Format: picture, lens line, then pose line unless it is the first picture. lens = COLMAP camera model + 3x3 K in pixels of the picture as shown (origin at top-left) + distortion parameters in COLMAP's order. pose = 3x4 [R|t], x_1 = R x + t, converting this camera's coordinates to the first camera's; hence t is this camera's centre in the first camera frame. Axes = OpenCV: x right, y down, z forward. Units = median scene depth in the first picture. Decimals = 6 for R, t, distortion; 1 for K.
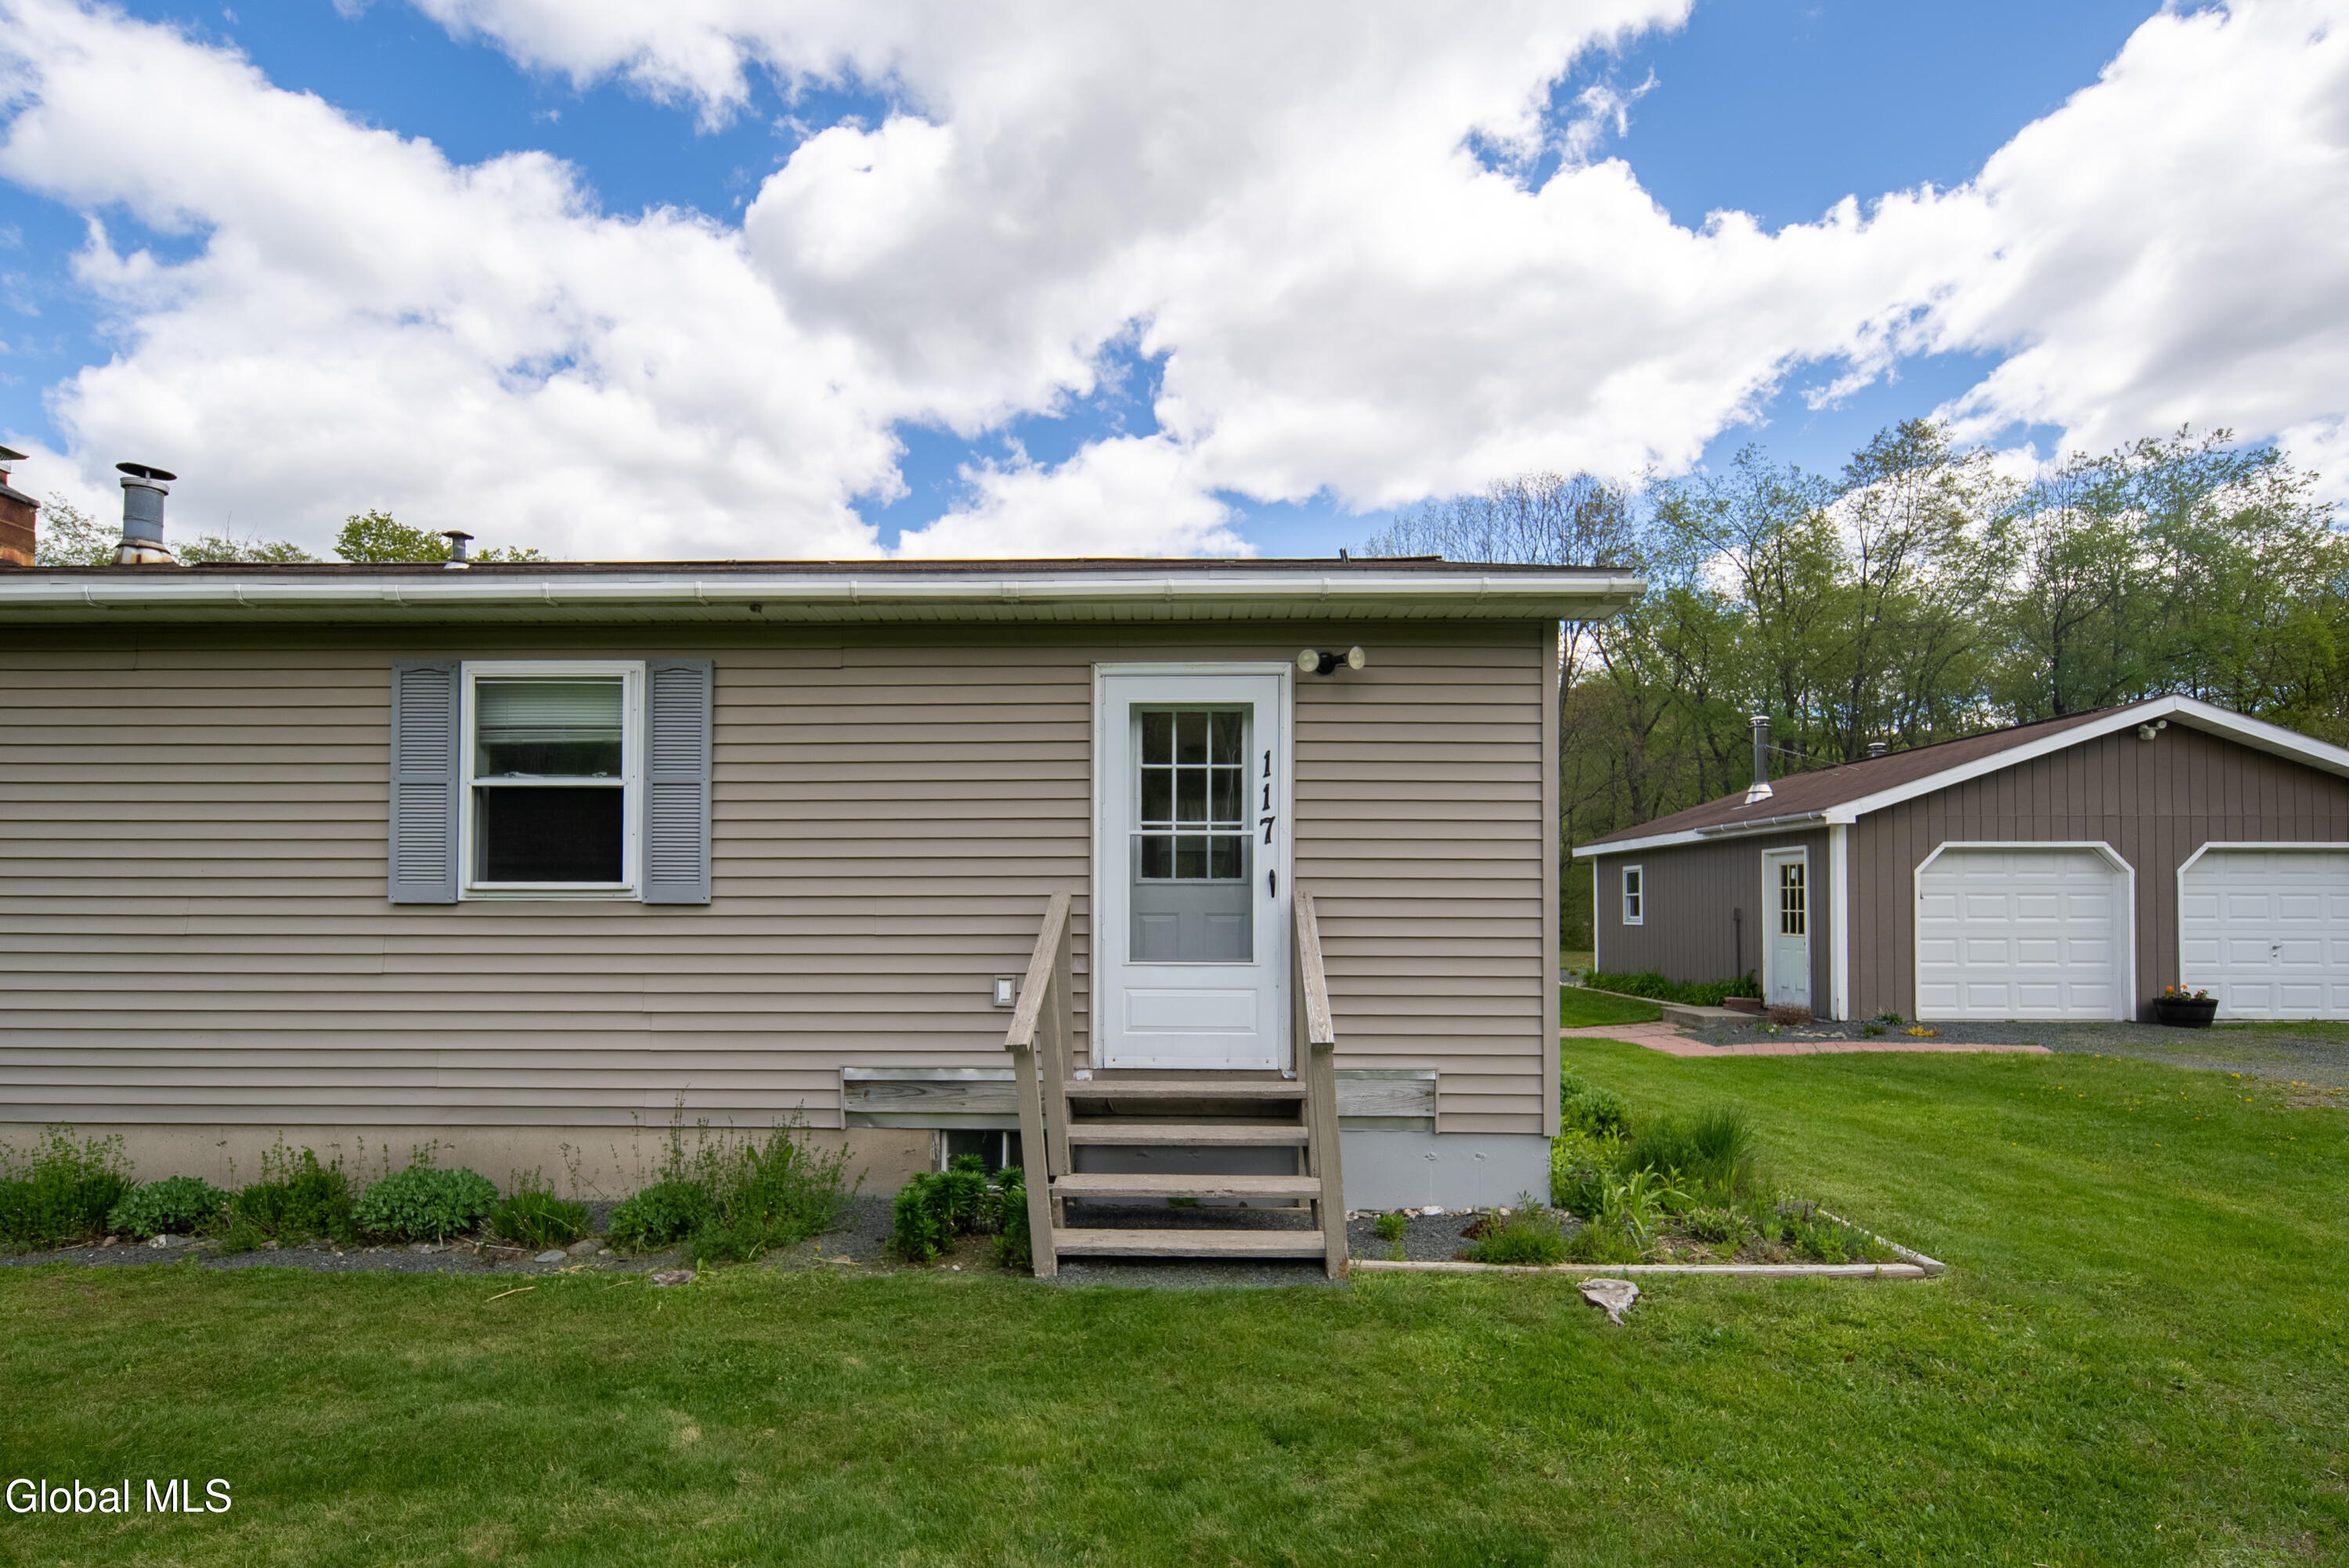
lens RADIAL K [[1021.6, 0, 1171.2], [0, 1021.6, 888.0], [0, 0, 1]] dist [-0.004995, -0.000025]
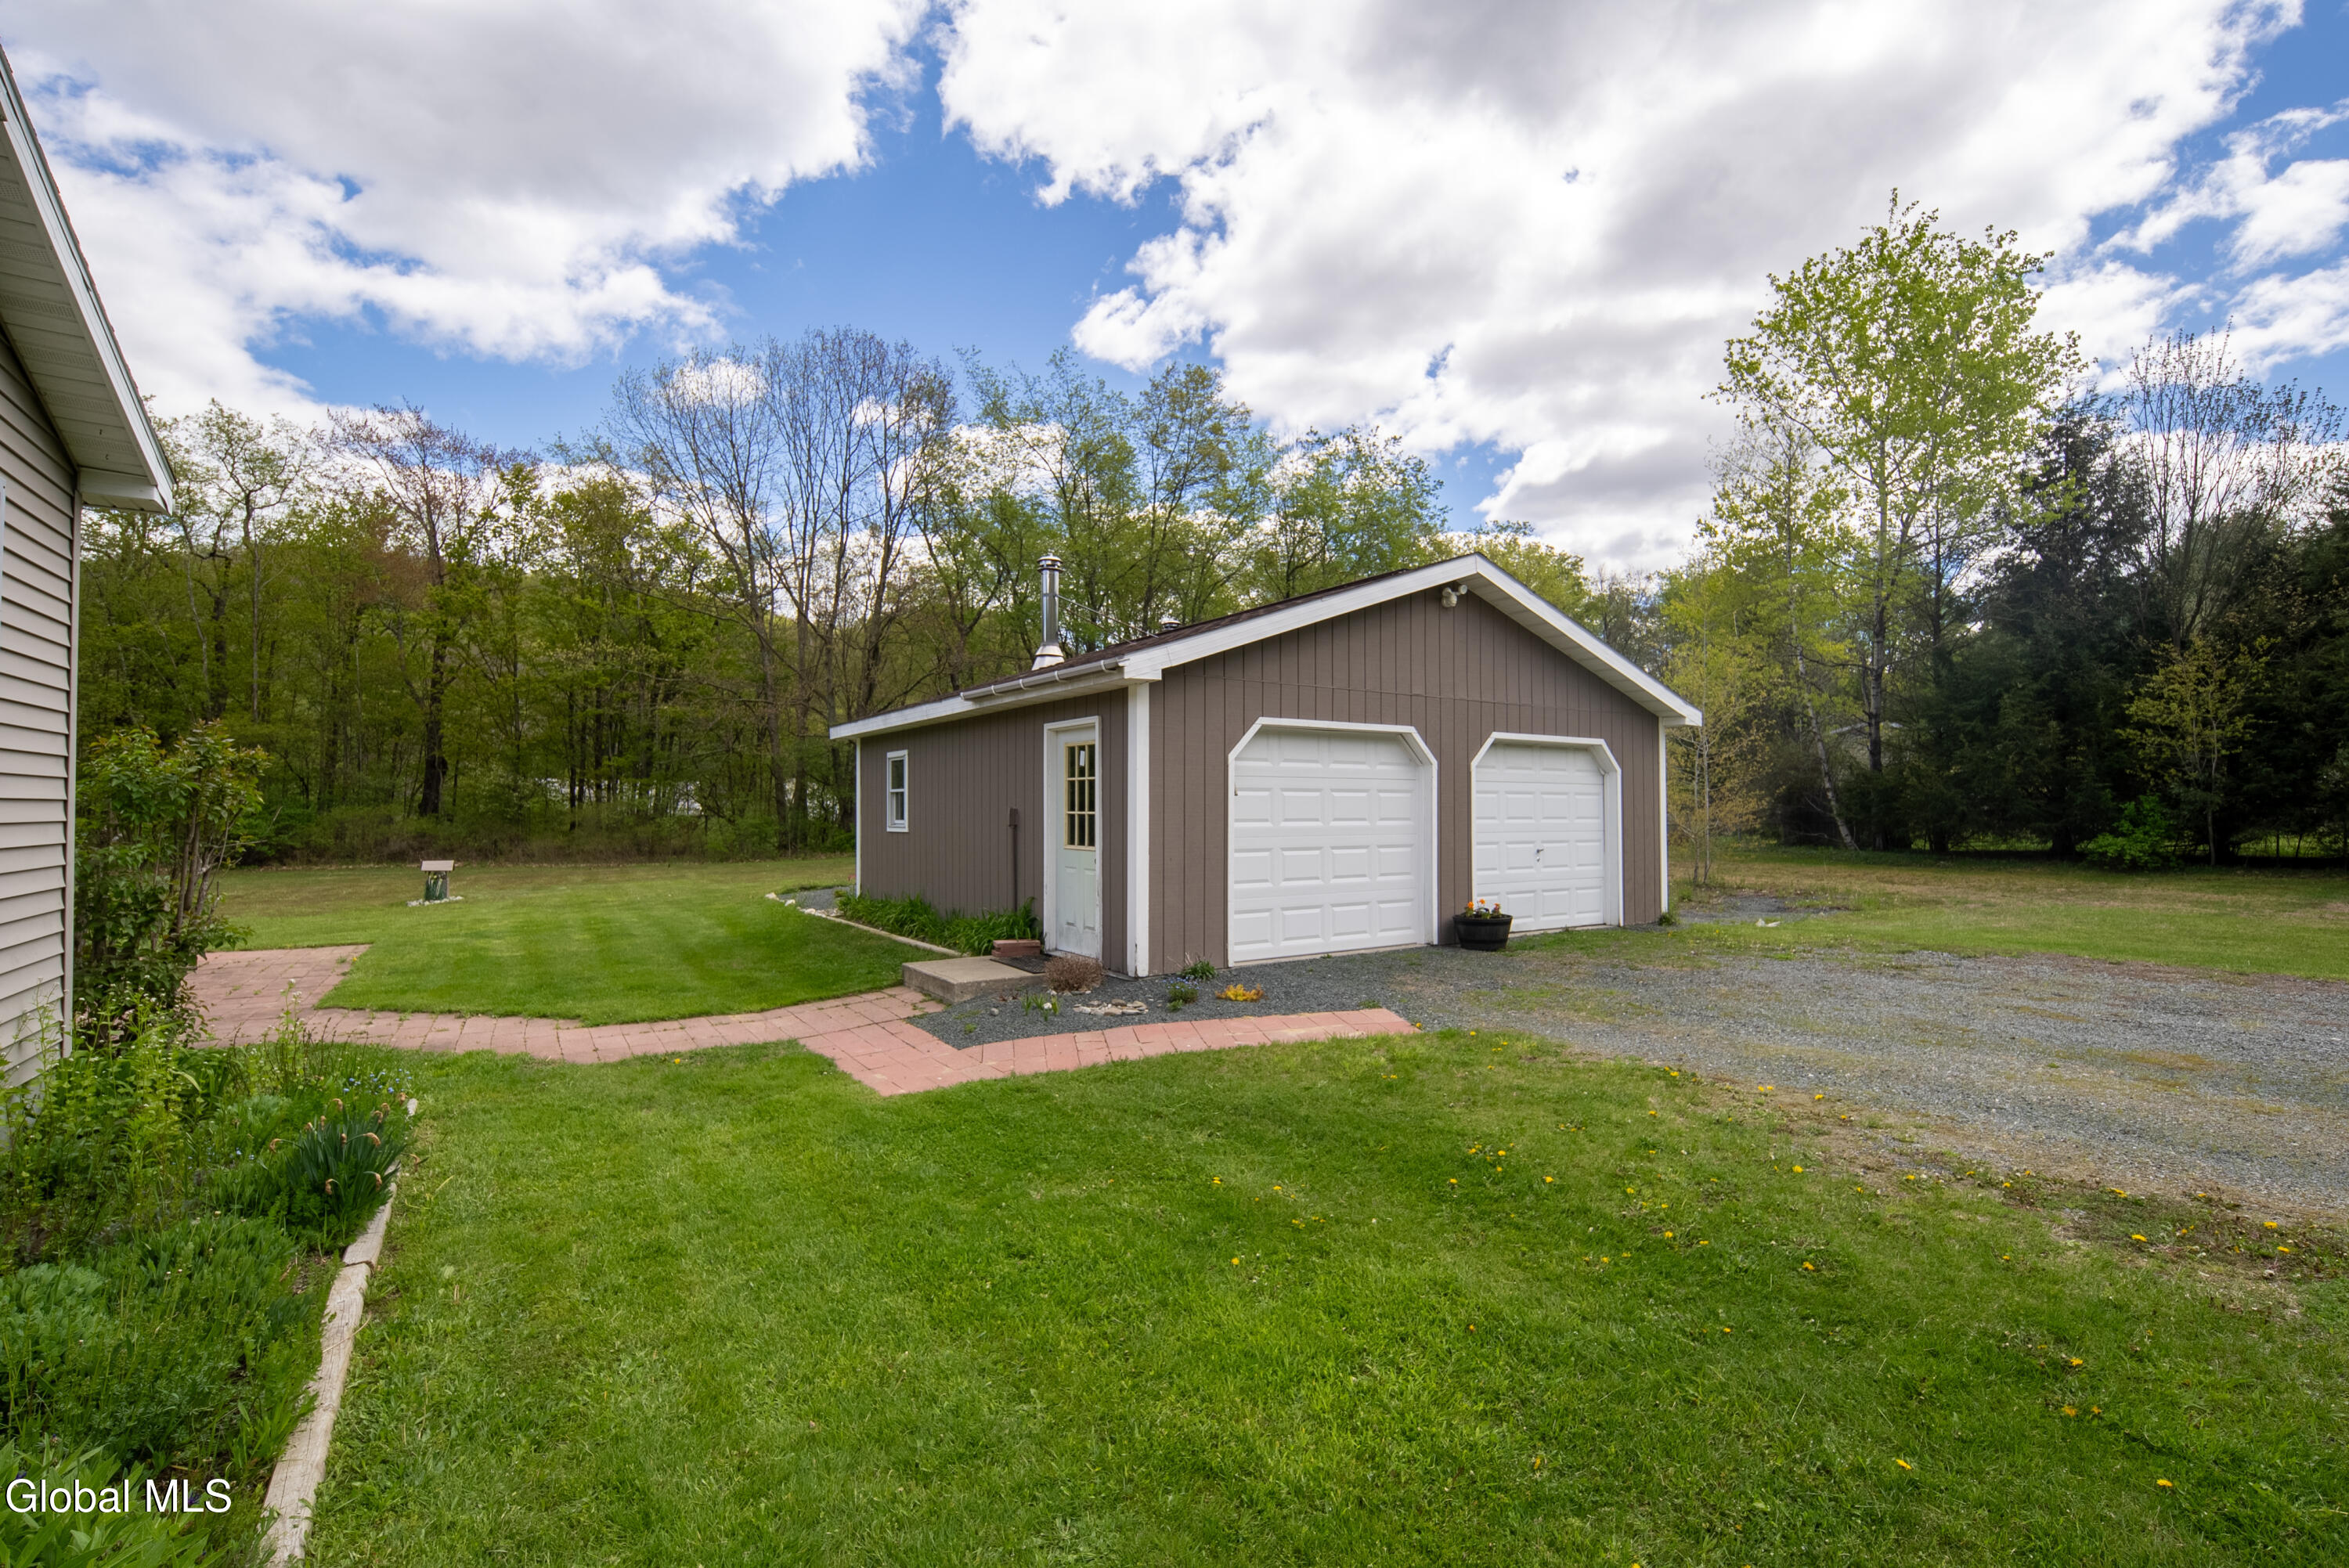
lens RADIAL K [[1028.6, 0, 1174.5], [0, 1028.6, 784.0], [0, 0, 1]] dist [0.001283, 0.000453]
pose [[0.812722, 0.012022, 0.582528, 0.261979], [-0.009545, 0.999928, -0.007319, 0.007683], [-0.582573, 0.000389, 0.812778, 0.408588]]
